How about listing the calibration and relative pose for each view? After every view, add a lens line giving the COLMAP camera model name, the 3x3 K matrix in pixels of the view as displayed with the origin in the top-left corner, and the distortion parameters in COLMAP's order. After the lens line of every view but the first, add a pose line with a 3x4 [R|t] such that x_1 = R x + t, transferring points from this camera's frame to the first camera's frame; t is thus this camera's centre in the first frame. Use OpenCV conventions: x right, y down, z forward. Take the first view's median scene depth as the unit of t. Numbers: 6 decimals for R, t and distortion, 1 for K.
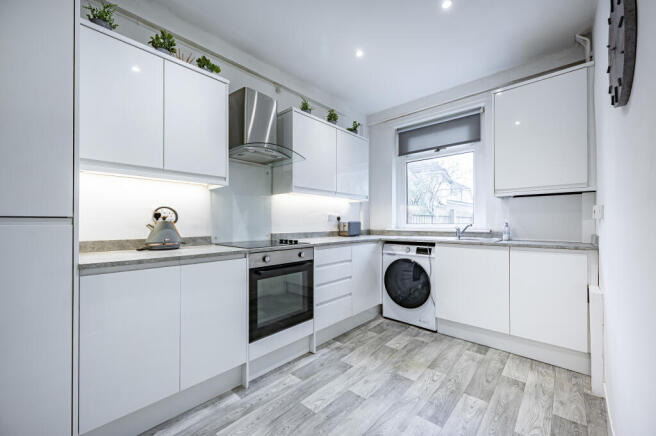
lens RADIAL K [[261.0, 0, 334.5], [0, 261.0, 224.5], [0, 0, 1]] dist [-0.000254, -0.000043]
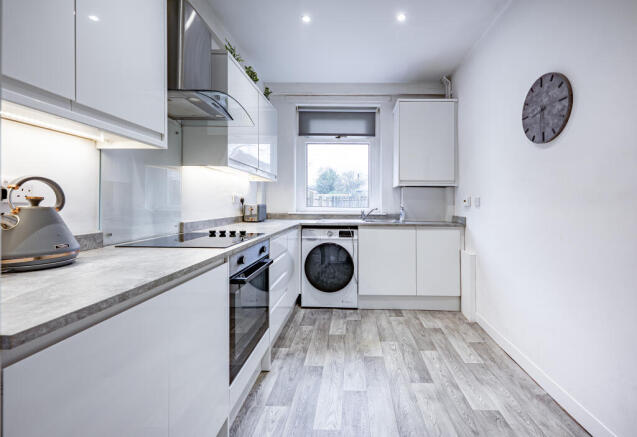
lens RADIAL K [[283.4, 0, 318.6], [0, 283.4, 204.4], [0, 0, 1]] dist [-0.000698, -0.000066]
pose [[0.753683, 0.004089, 0.657225, -0.477427], [-0.007210, 0.999972, 0.002047, -0.017723], [-0.657198, -0.006281, 0.753691, 0.218706]]
